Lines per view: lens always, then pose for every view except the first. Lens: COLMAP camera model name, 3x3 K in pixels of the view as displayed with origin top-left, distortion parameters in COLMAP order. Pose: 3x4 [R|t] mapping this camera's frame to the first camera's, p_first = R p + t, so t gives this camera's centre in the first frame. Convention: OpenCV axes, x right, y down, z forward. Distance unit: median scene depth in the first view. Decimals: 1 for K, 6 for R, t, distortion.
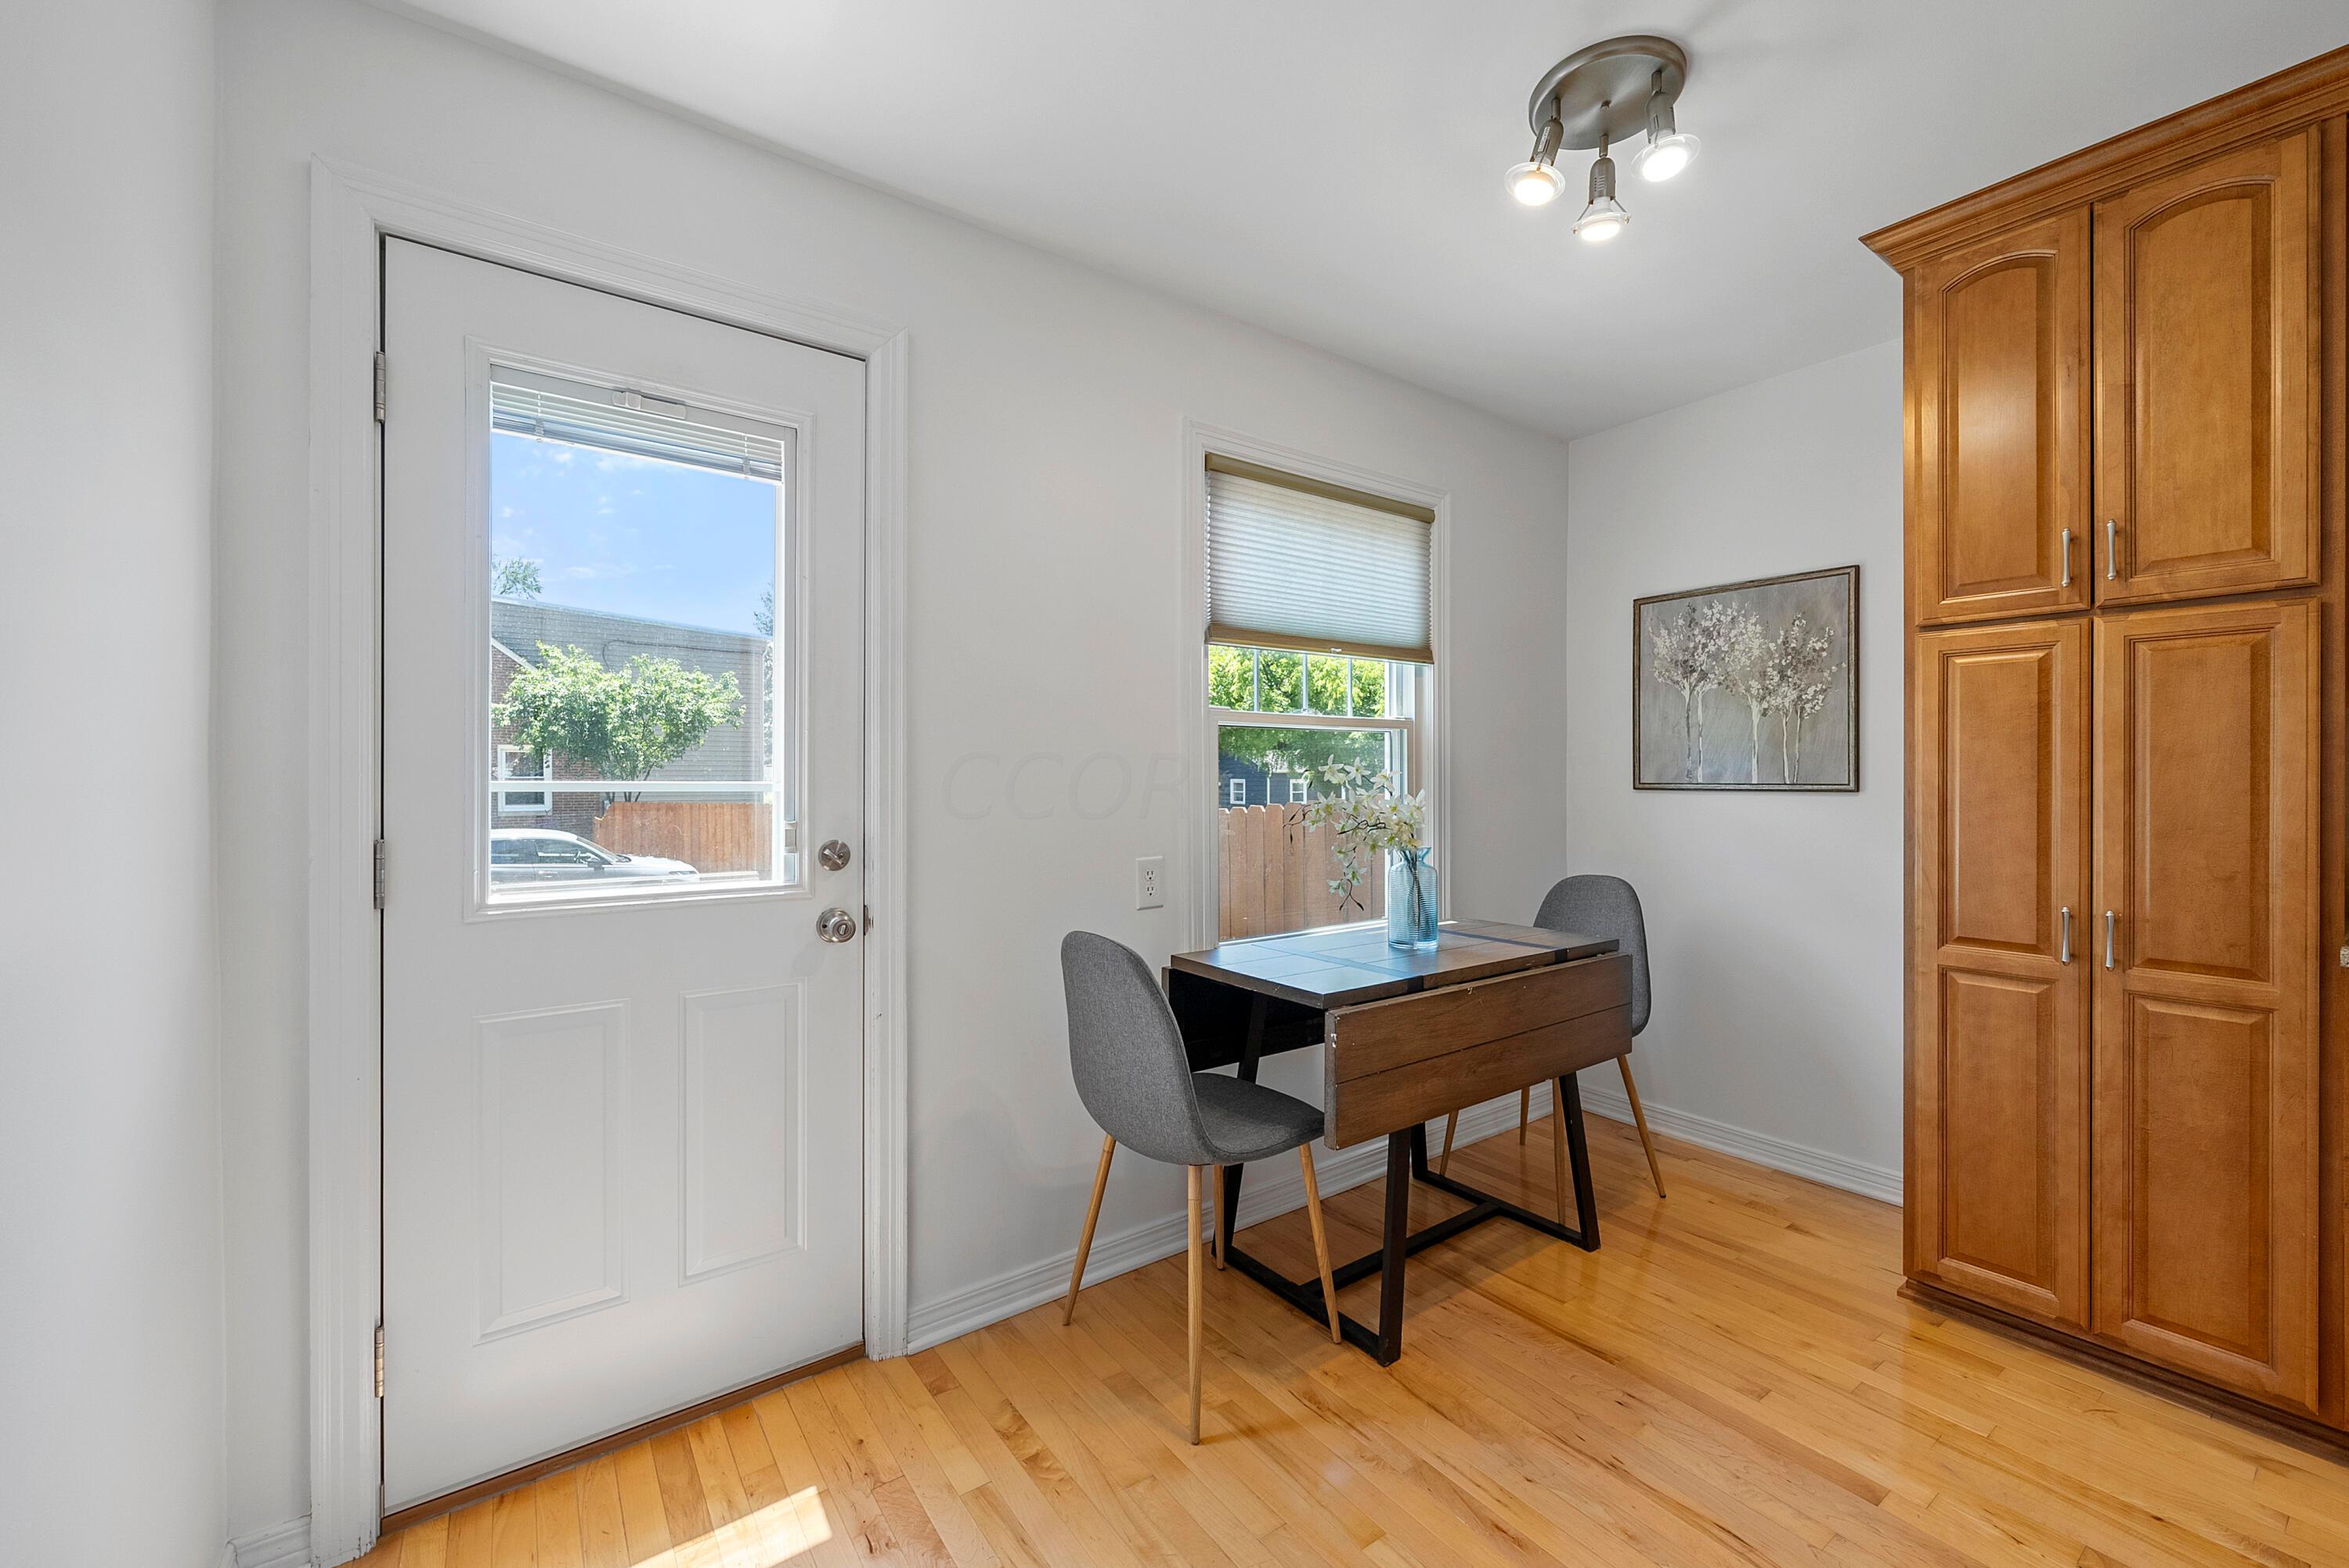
lens RADIAL K [[934.2, 0, 1169.7], [0, 934.2, 777.8], [0, 0, 1]] dist [-0.000618, 0.000062]
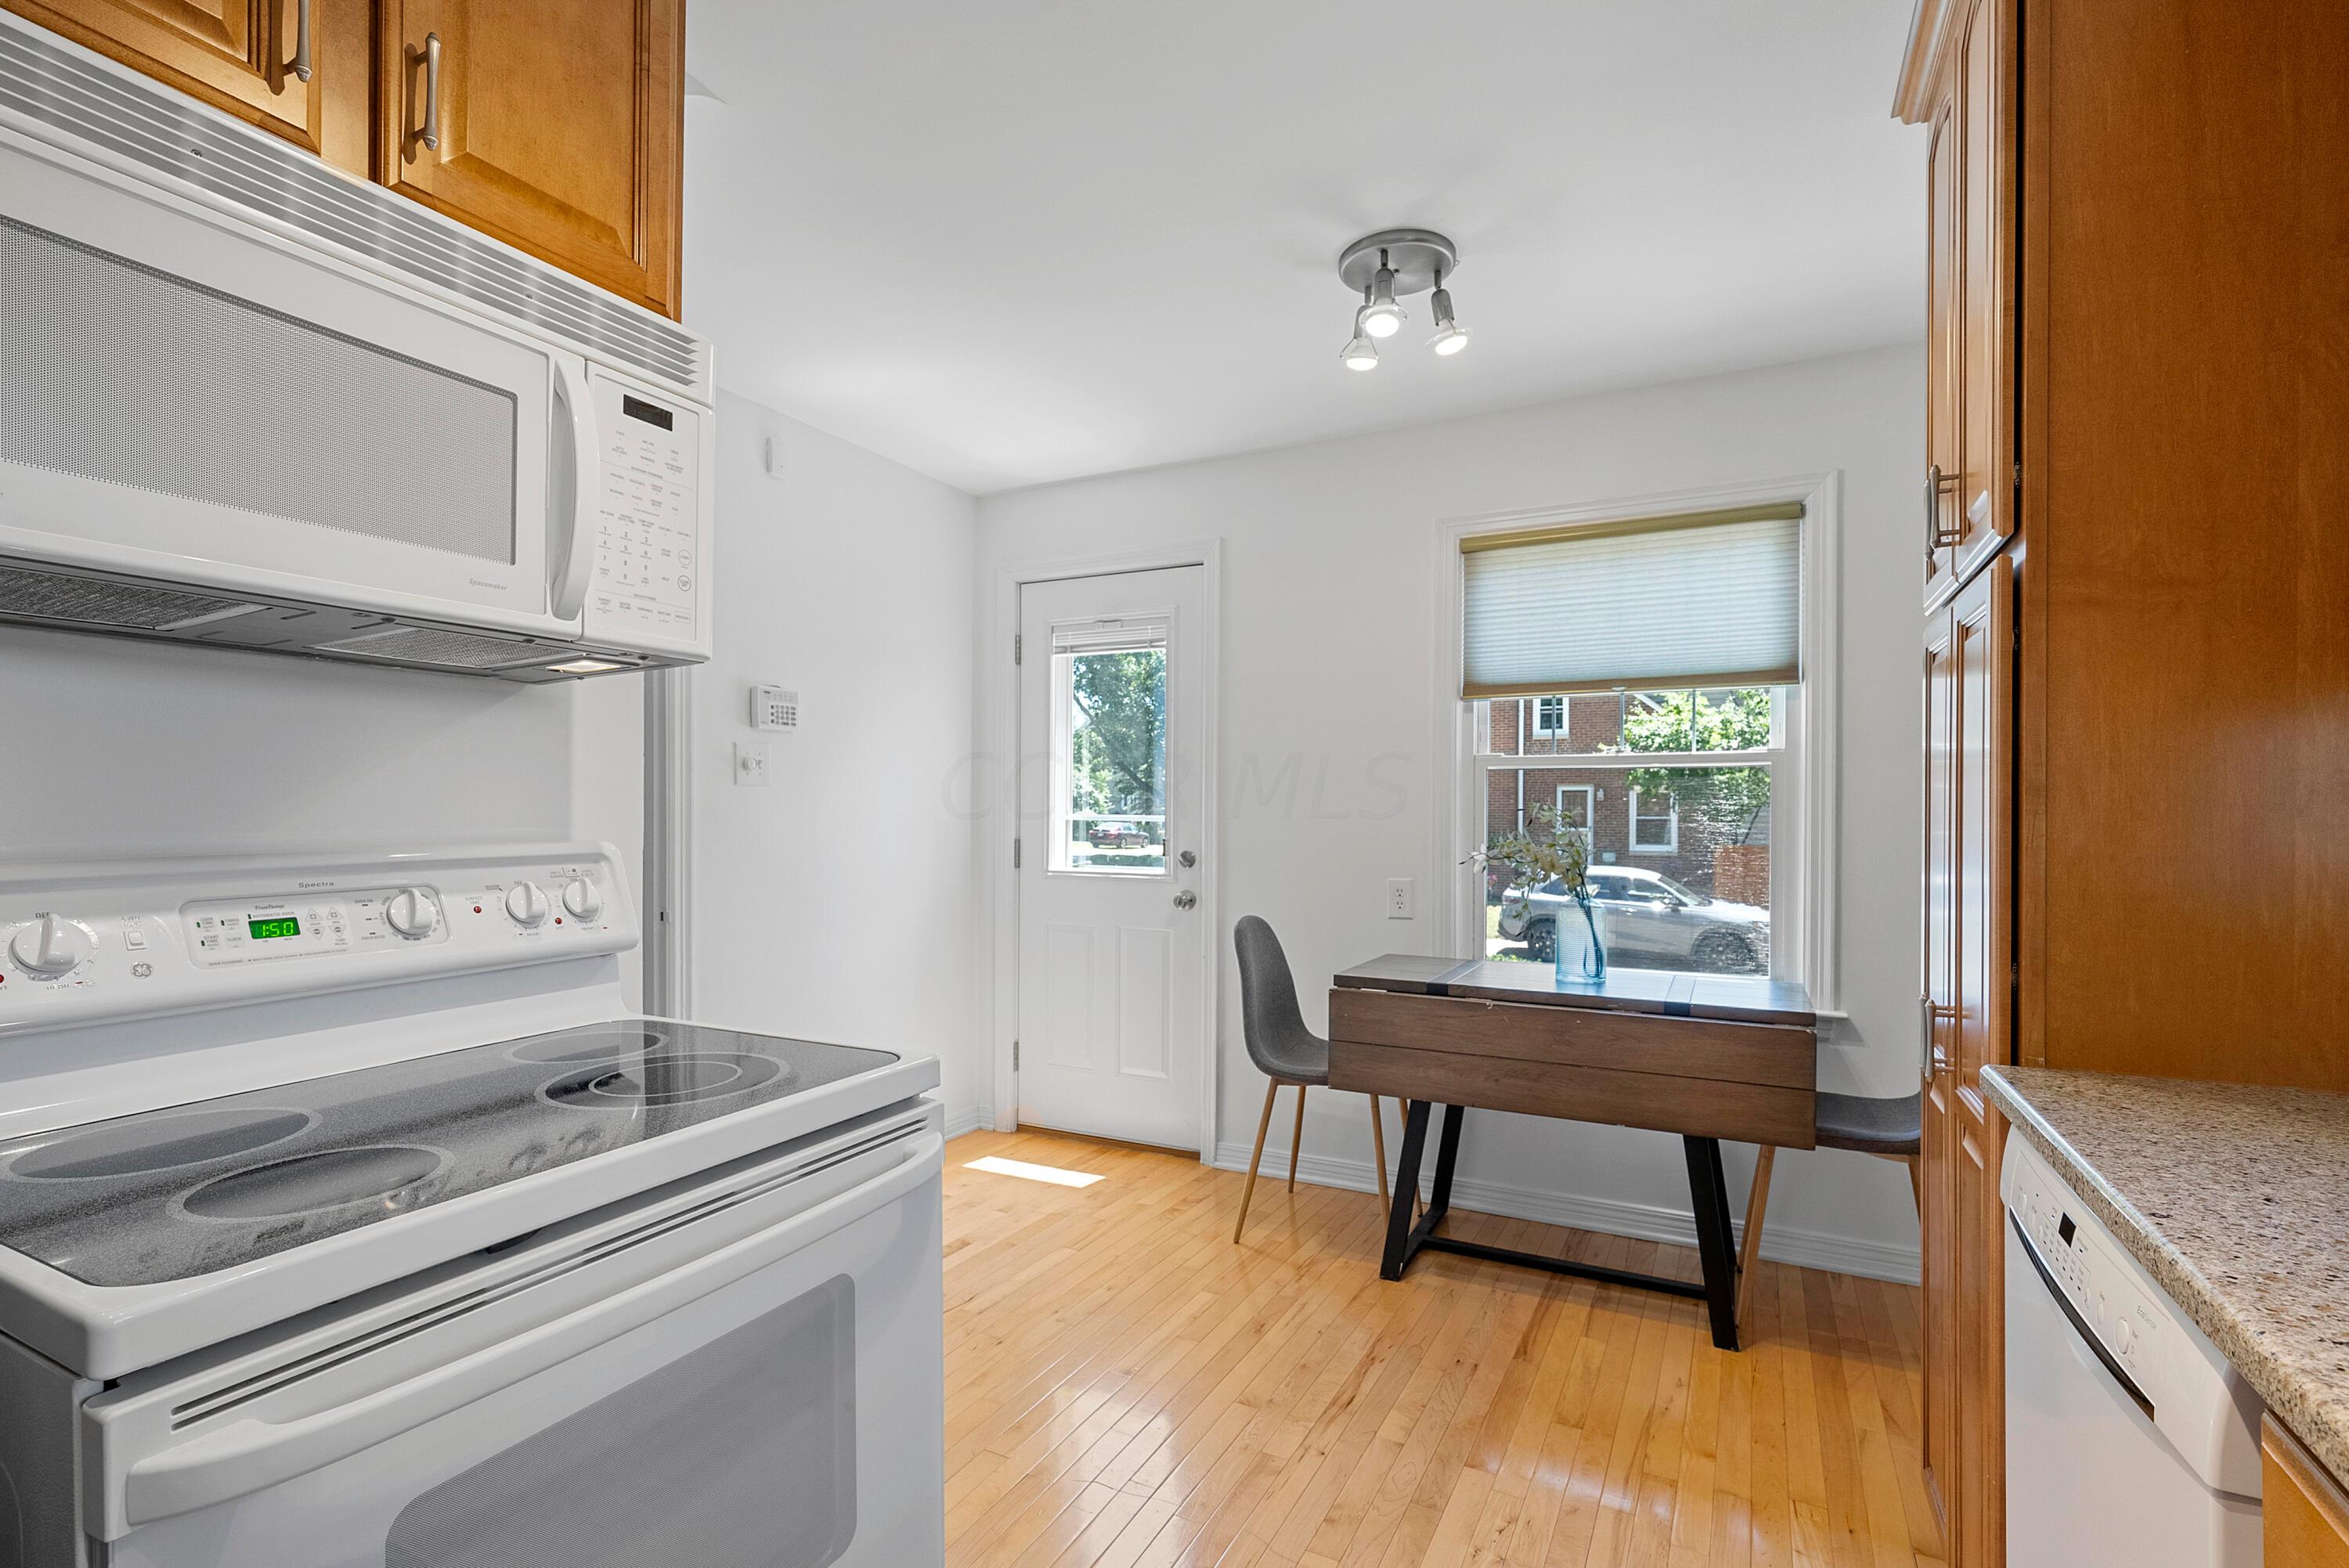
lens RADIAL K [[1089.1, 0, 1177.6], [0, 1089.1, 819.7], [0, 0, 1]] dist [0.002688, 0.000610]
pose [[0.459343, 0.008349, -0.888220, 1.421961], [-0.008193, 0.999953, 0.005162, 0.001060], [0.888221, 0.004906, 0.459390, 0.071114]]
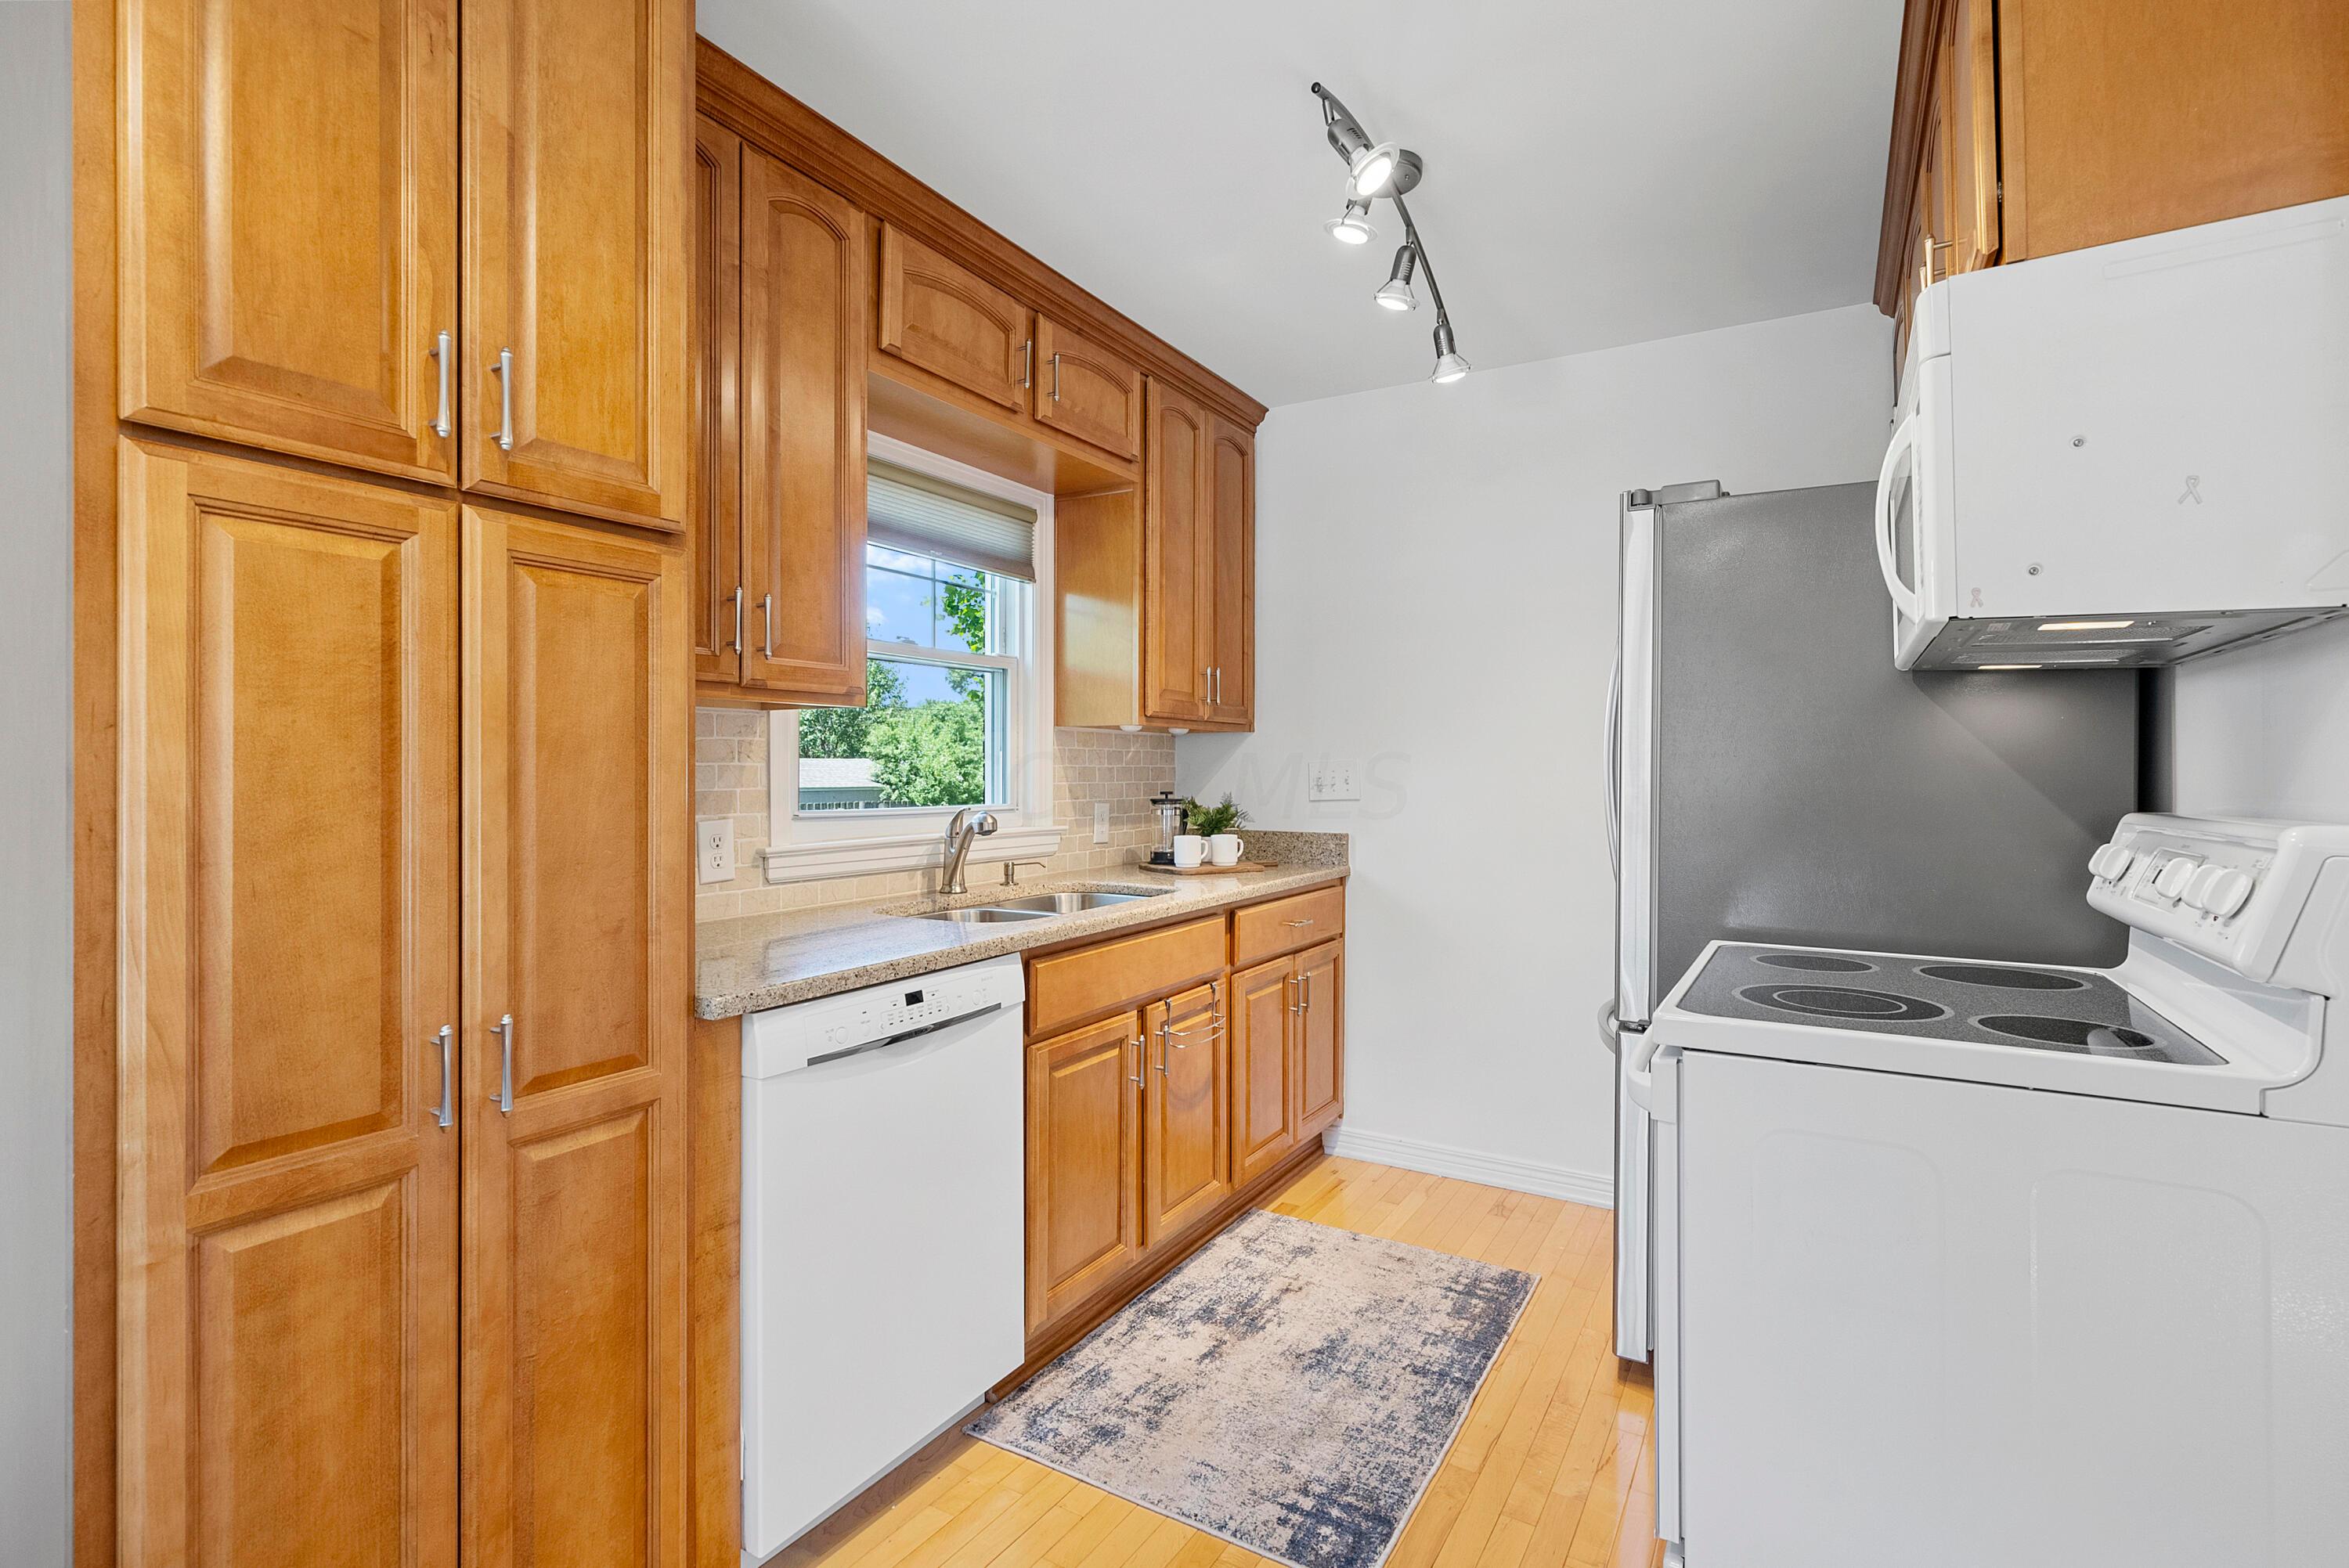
lens RADIAL K [[1094.3, 0, 1172.5], [0, 1094.3, 767.9], [0, 0, 1]] dist [0.000117, 0.000118]
pose [[-0.395371, 0.004572, 0.918510, 0.199960], [0.004161, 0.999986, -0.003186, -0.007494], [-0.918512, 0.002562, -0.395385, 0.836119]]
